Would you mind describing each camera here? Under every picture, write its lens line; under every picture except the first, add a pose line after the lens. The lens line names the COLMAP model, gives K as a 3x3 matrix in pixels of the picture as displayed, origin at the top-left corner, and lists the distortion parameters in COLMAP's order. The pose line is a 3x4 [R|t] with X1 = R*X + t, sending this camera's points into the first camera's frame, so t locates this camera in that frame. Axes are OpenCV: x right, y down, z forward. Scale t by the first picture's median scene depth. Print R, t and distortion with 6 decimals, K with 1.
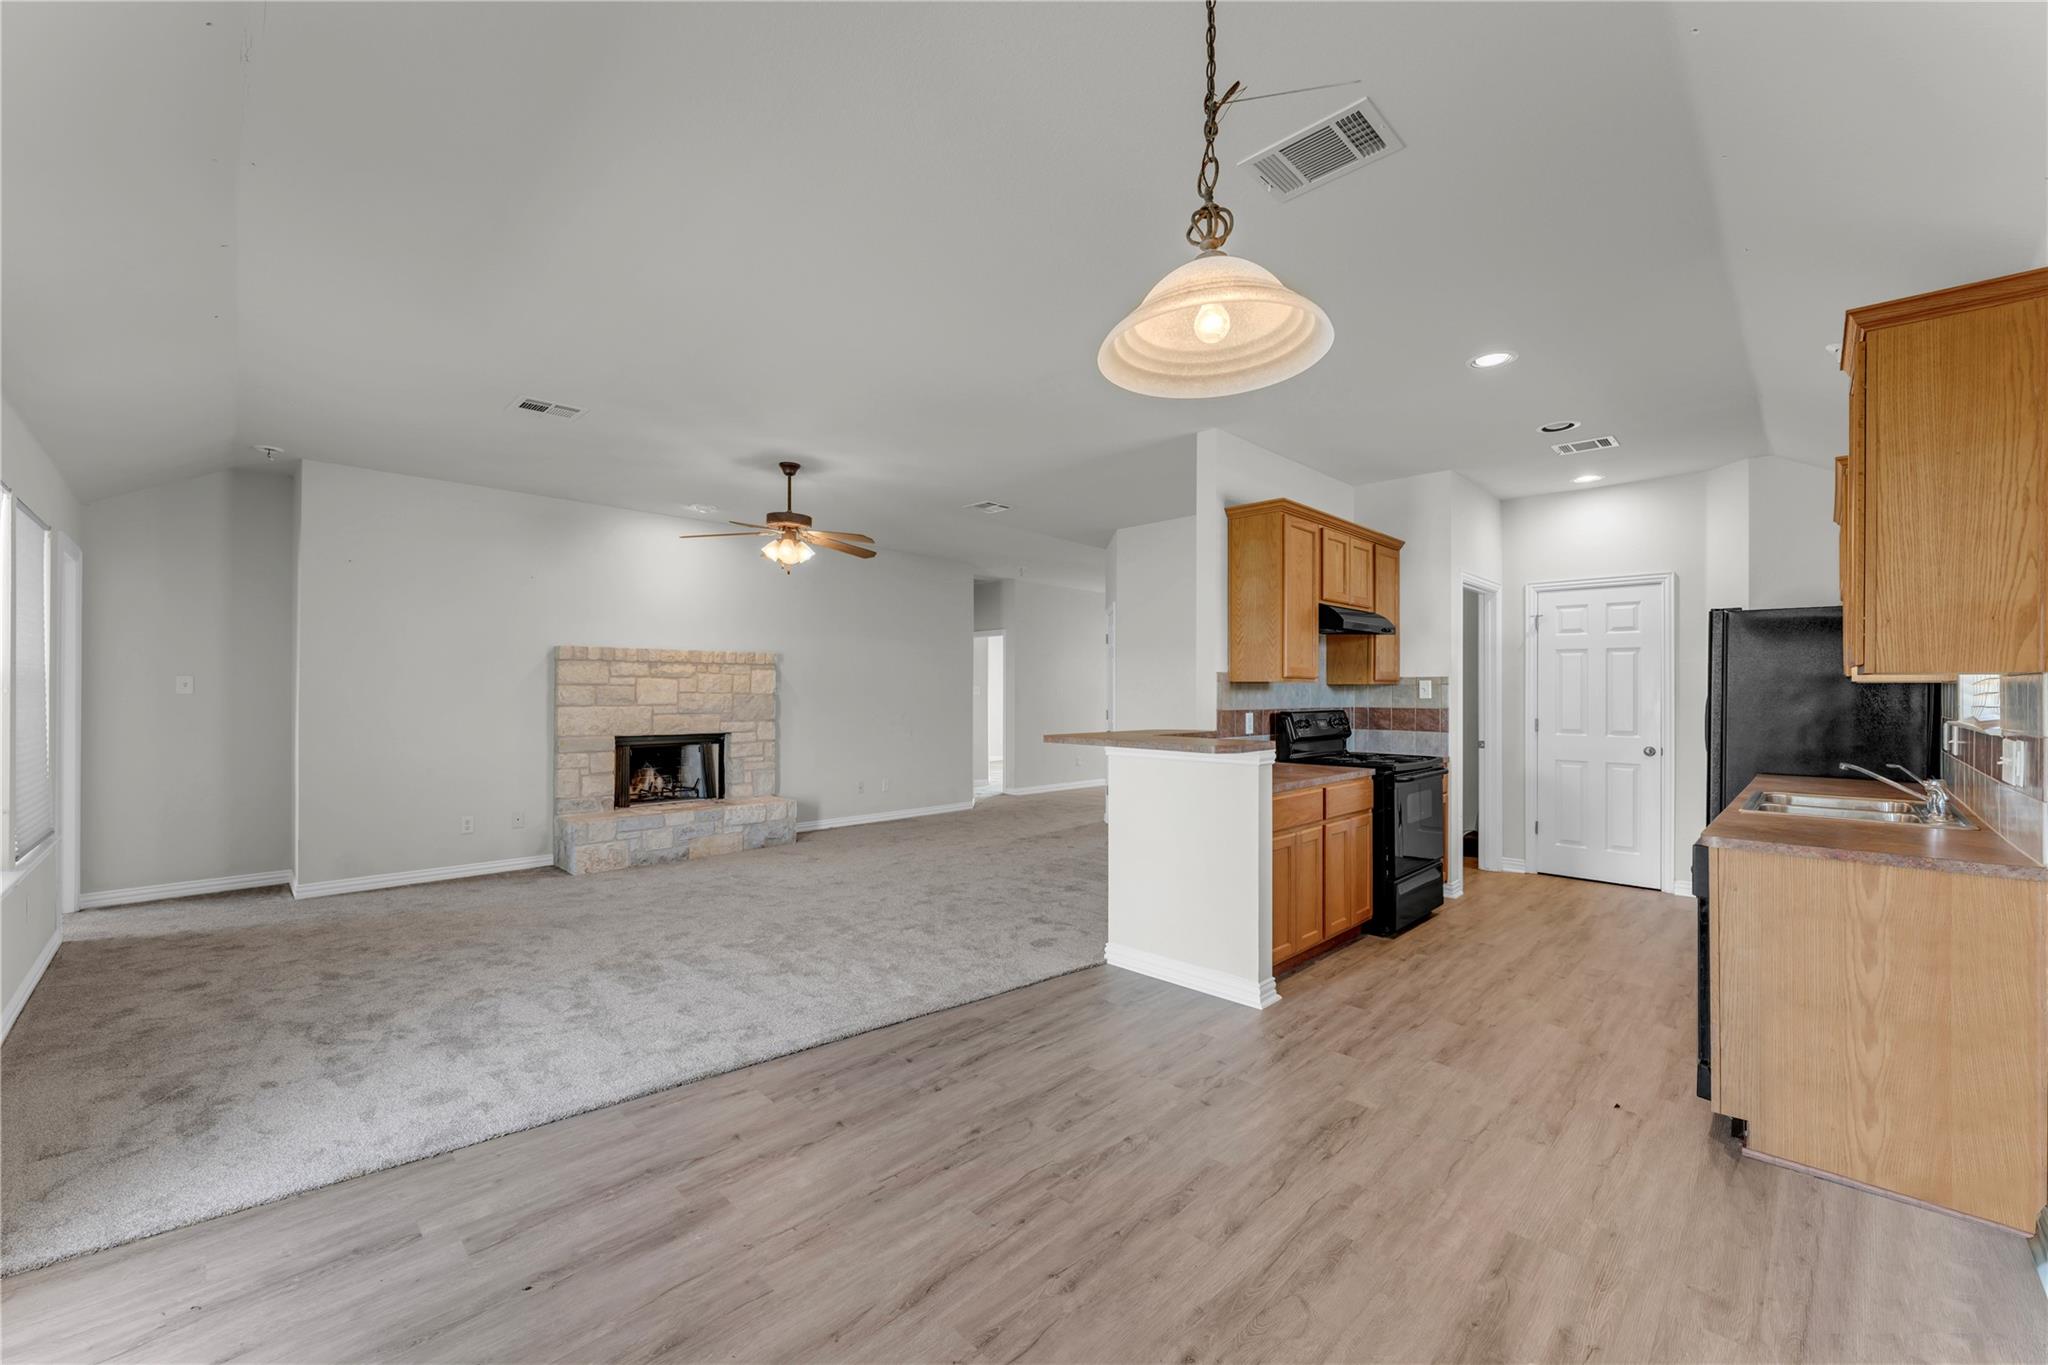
lens RADIAL K [[818.5, 0, 1017.0], [0, 818.5, 685.5], [0, 0, 1]] dist [-0.000548, -0.000355]
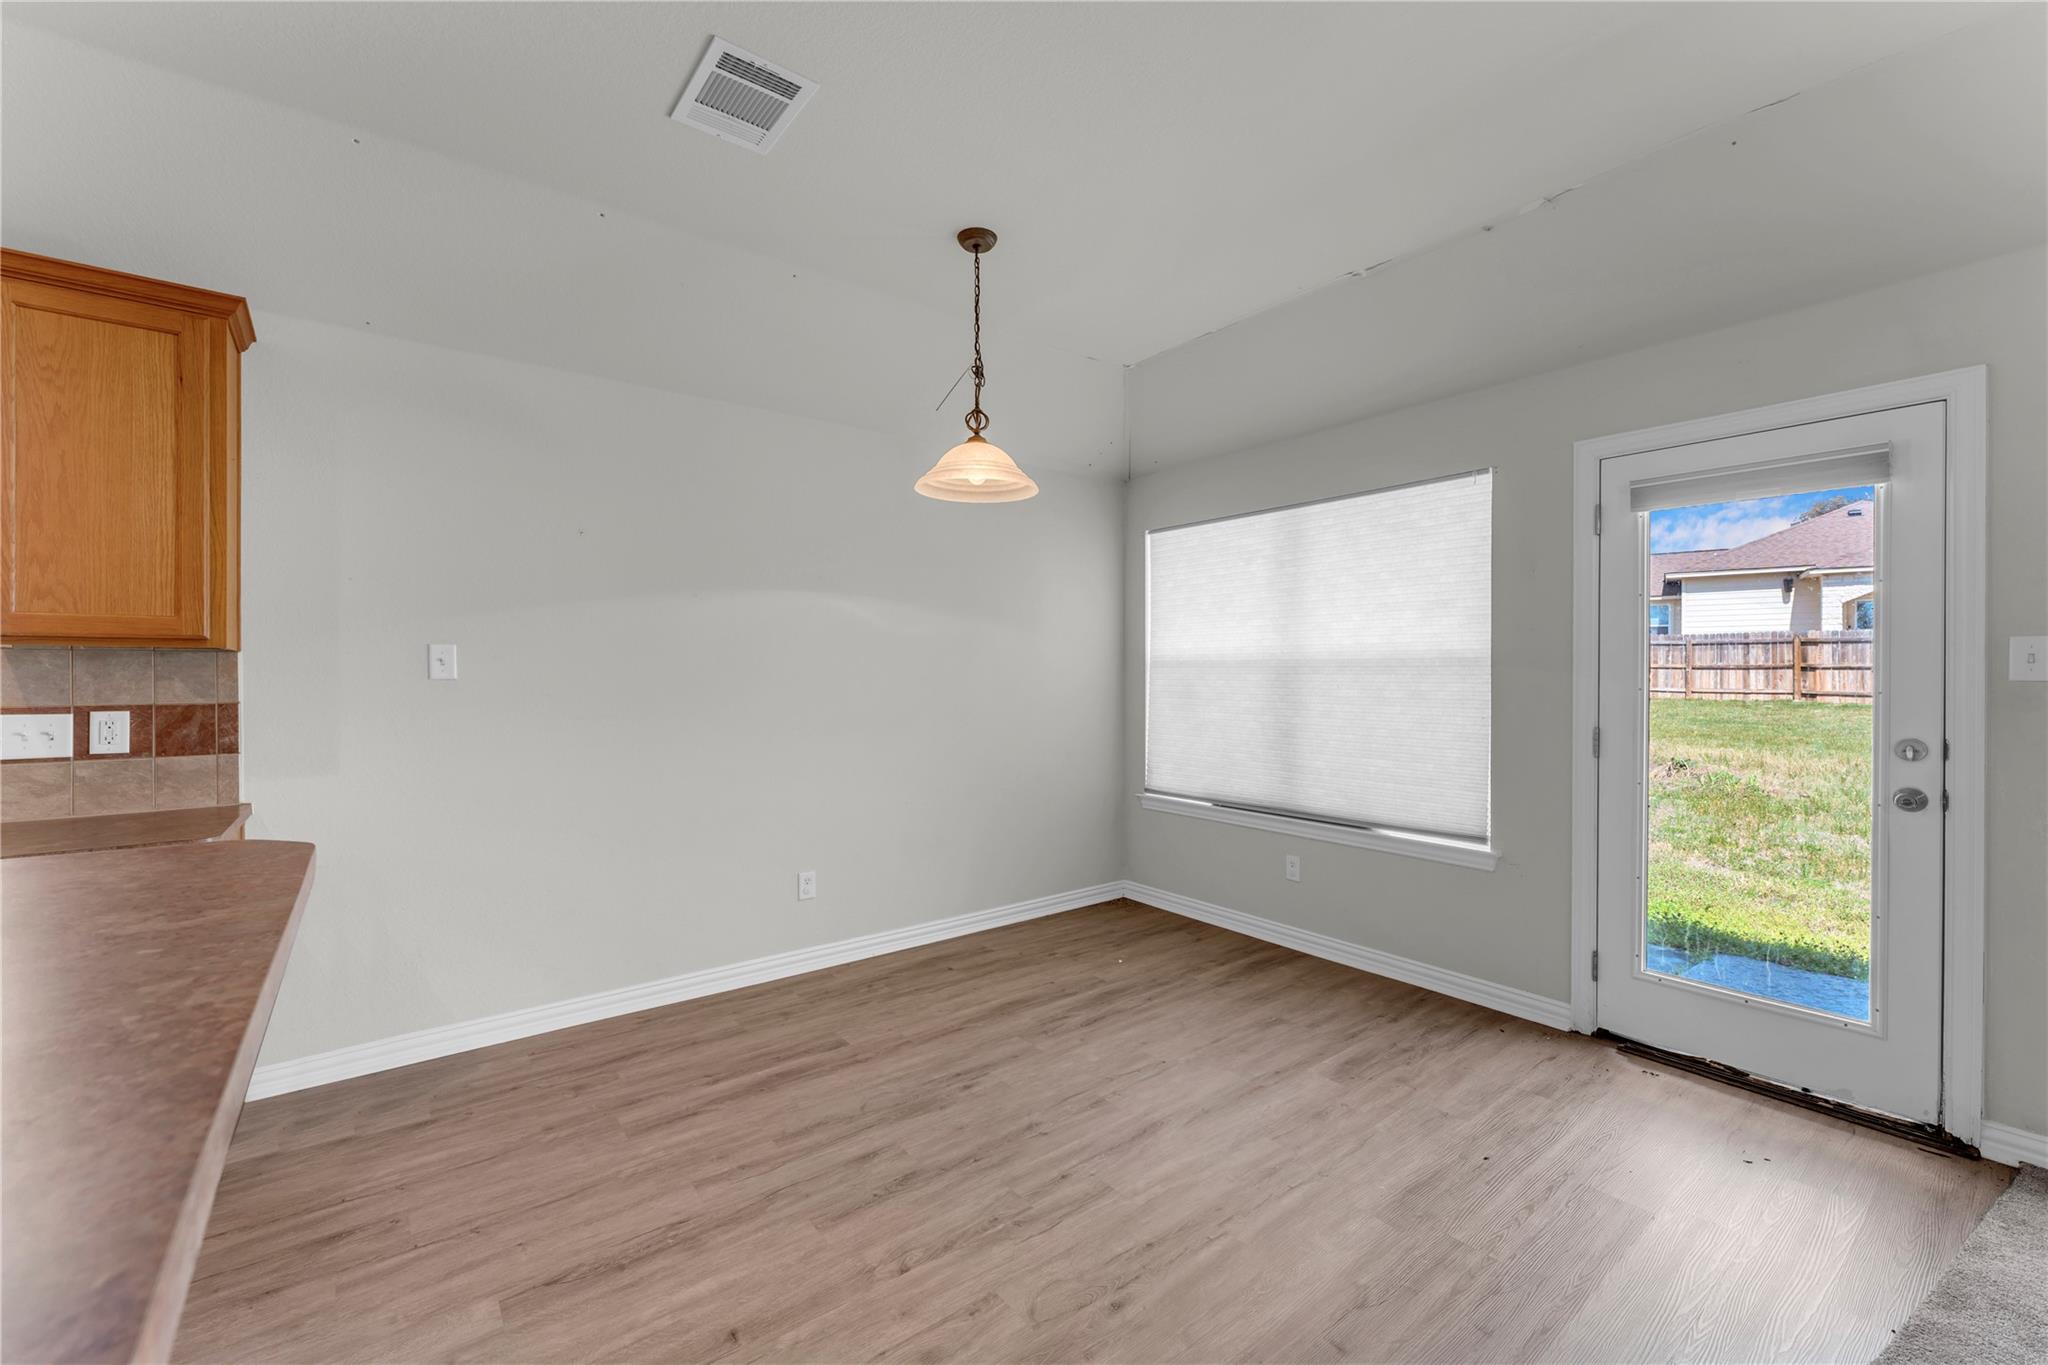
lens RADIAL K [[819.2, 0, 1004.3], [0, 819.2, 677.7], [0, 0, 1]] dist [0.000809, -0.000009]
pose [[-0.990565, -0.004093, 0.136981, -0.023079], [-0.004490, 0.999987, -0.002590, 0.010425], [-0.136969, -0.003181, -0.990570, 0.802802]]
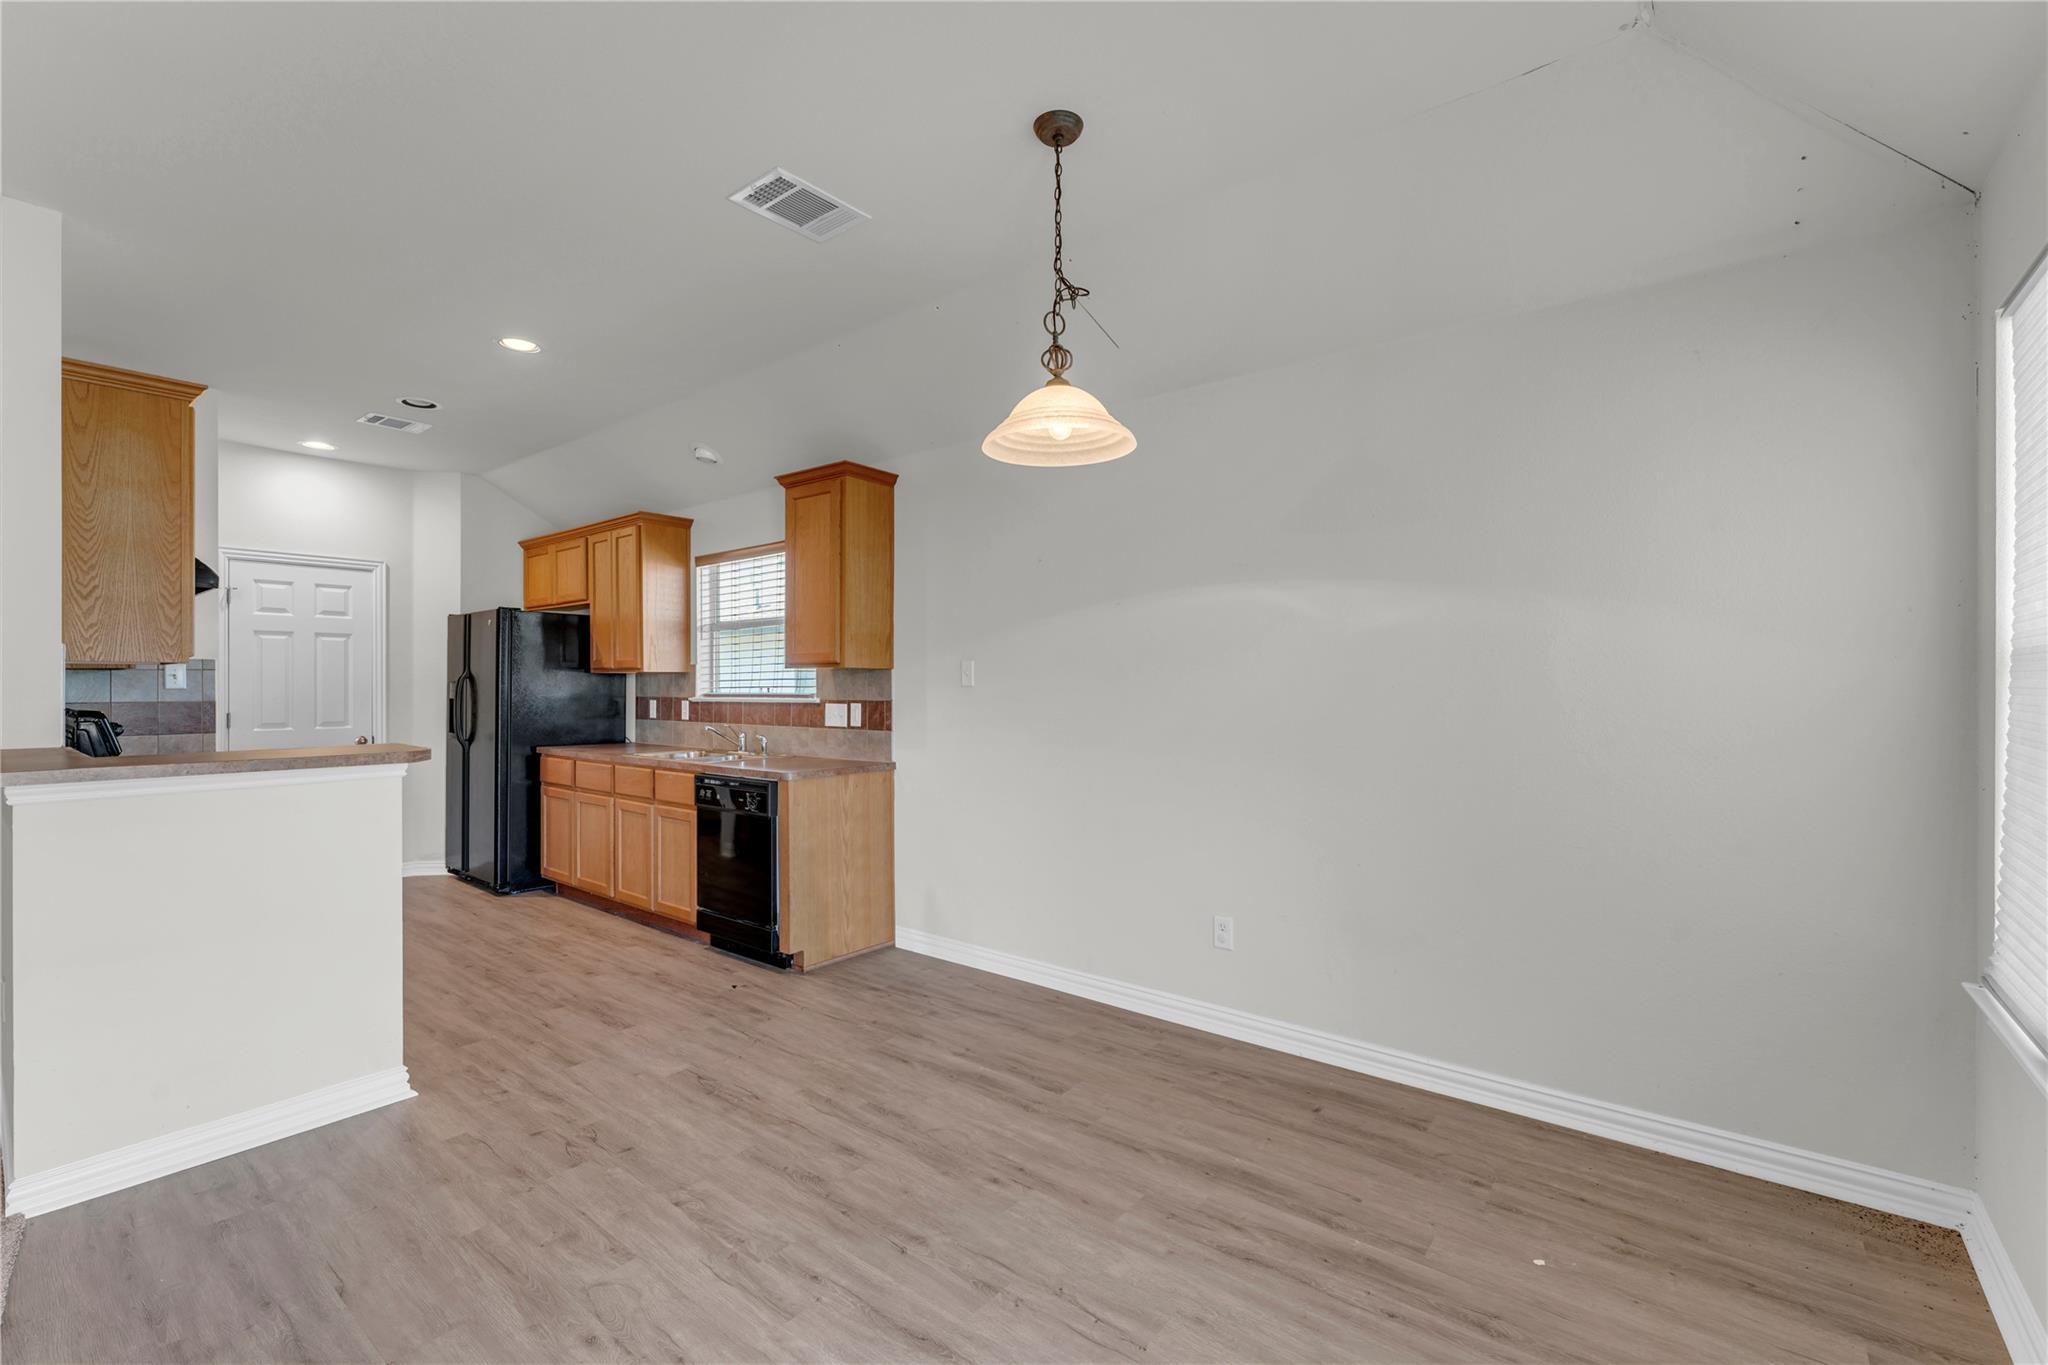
lens RADIAL K [[874.5, 0, 1020.1], [0, 874.5, 684.6], [0, 0, 1]] dist [0.001812, 0.000020]
pose [[-0.112142, -0.003636, 0.993686, -0.373587], [-0.005354, 0.999981, 0.003055, 0.005824], [-0.993678, -0.004978, -0.112159, 0.350103]]
